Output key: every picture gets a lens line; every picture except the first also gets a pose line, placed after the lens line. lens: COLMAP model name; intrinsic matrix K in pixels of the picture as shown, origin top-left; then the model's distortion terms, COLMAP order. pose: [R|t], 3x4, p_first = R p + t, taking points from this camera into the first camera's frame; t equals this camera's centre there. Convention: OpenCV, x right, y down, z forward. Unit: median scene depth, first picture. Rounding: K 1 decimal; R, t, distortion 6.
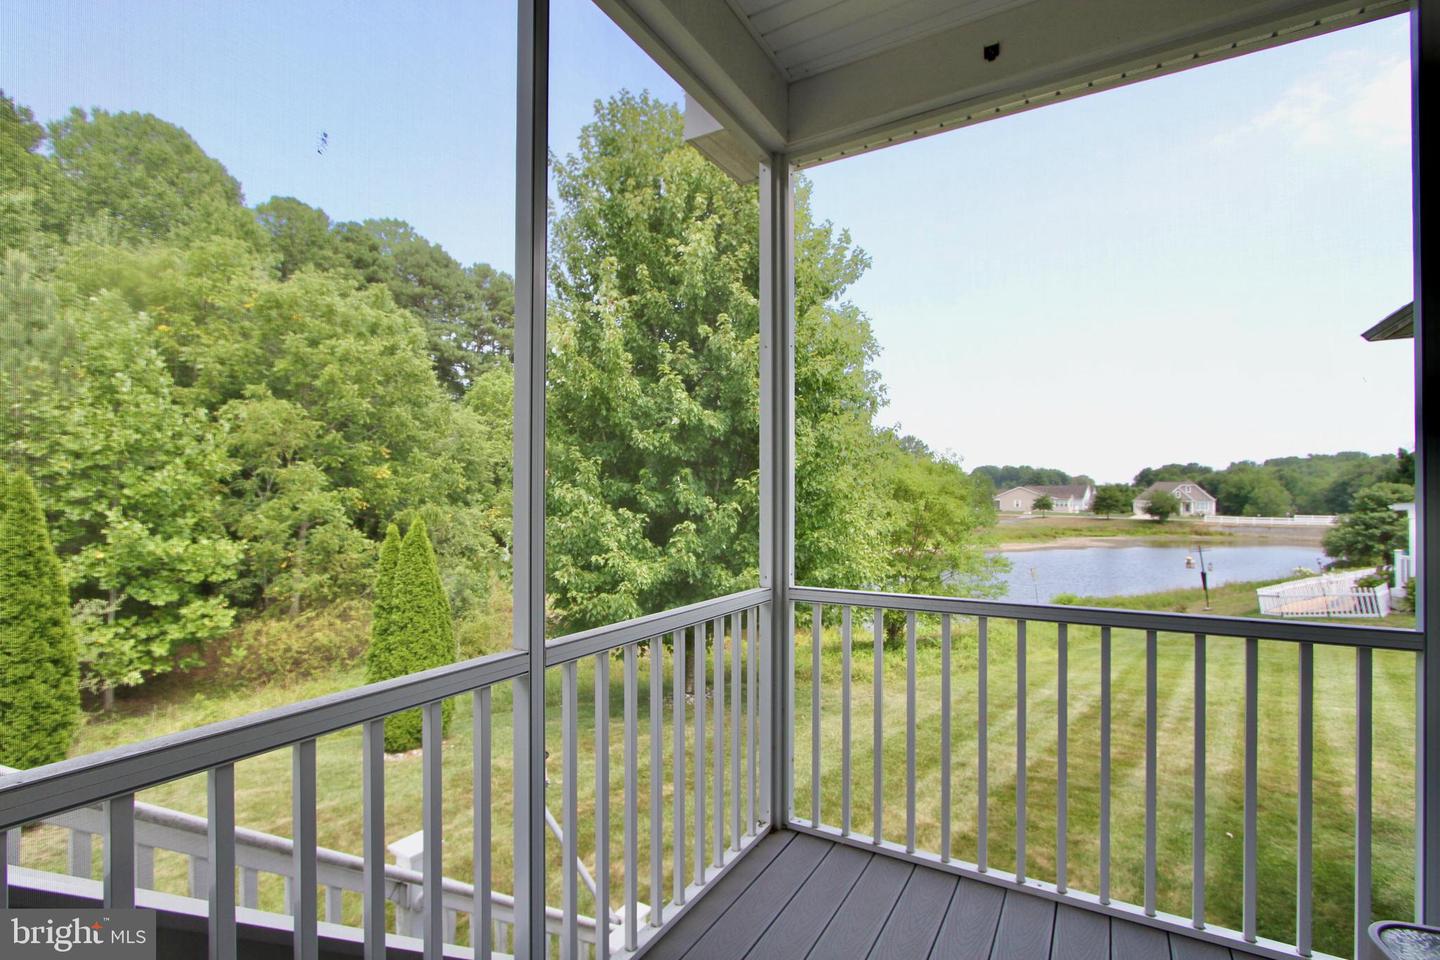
lens RADIAL K [[656.3, 0, 710.8], [0, 656.3, 491.2], [0, 0, 1]] dist [-0.028808, 0.004485]
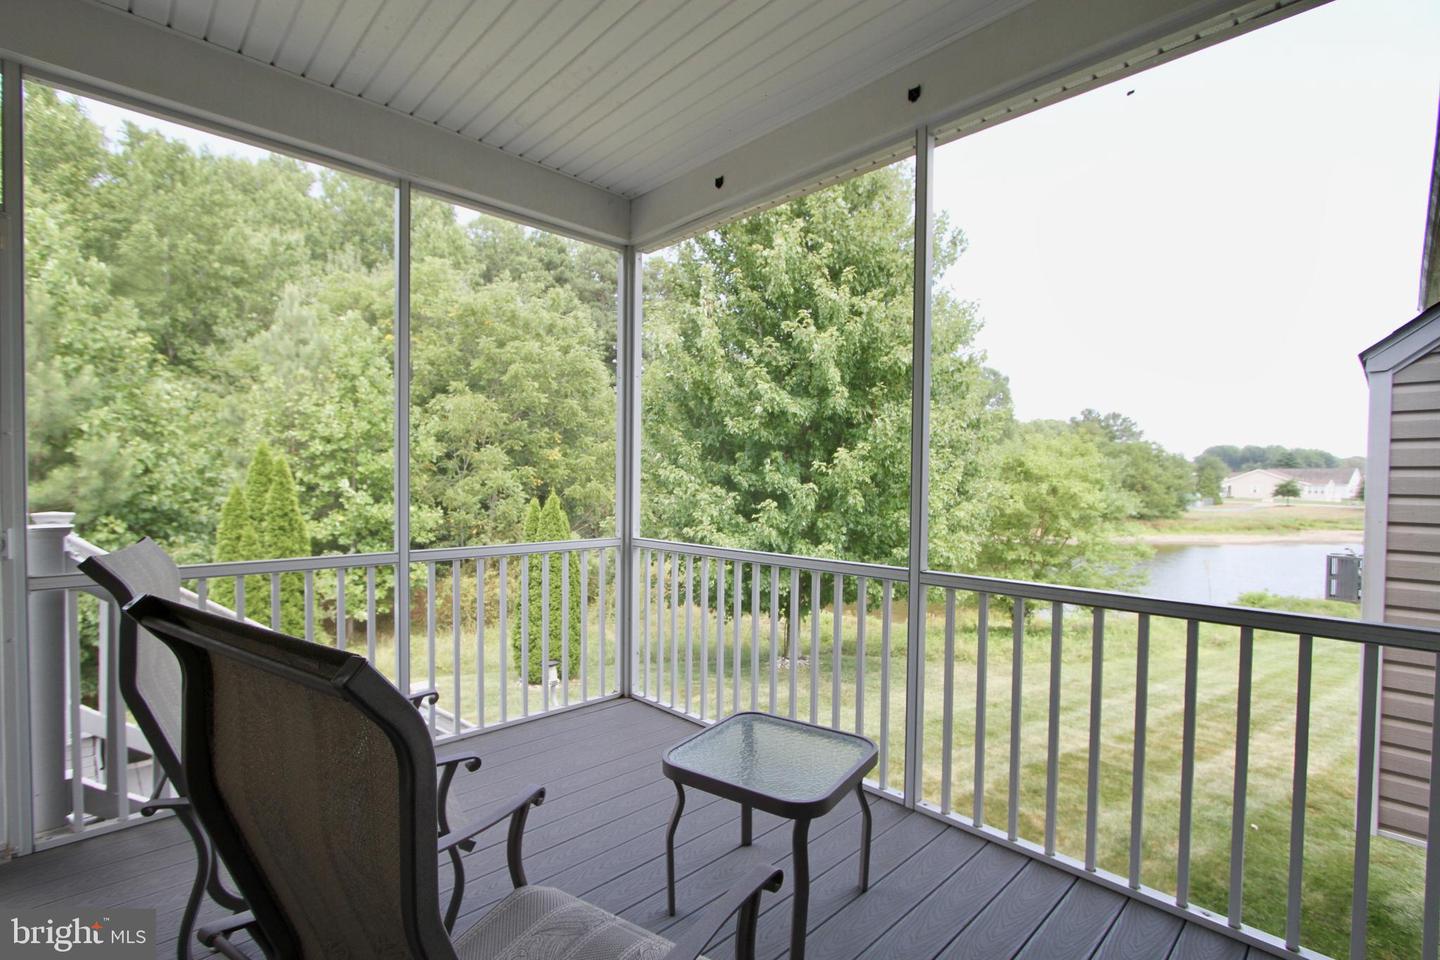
lens RADIAL K [[656.3, 0, 710.8], [0, 656.3, 491.2], [0, 0, 1]] dist [-0.028808, 0.004485]
pose [[0.963819, 0.014612, -0.266157, 0.119559], [-0.006650, 0.999504, 0.030792, -0.001481], [0.266475, -0.027908, 0.963438, -0.069813]]
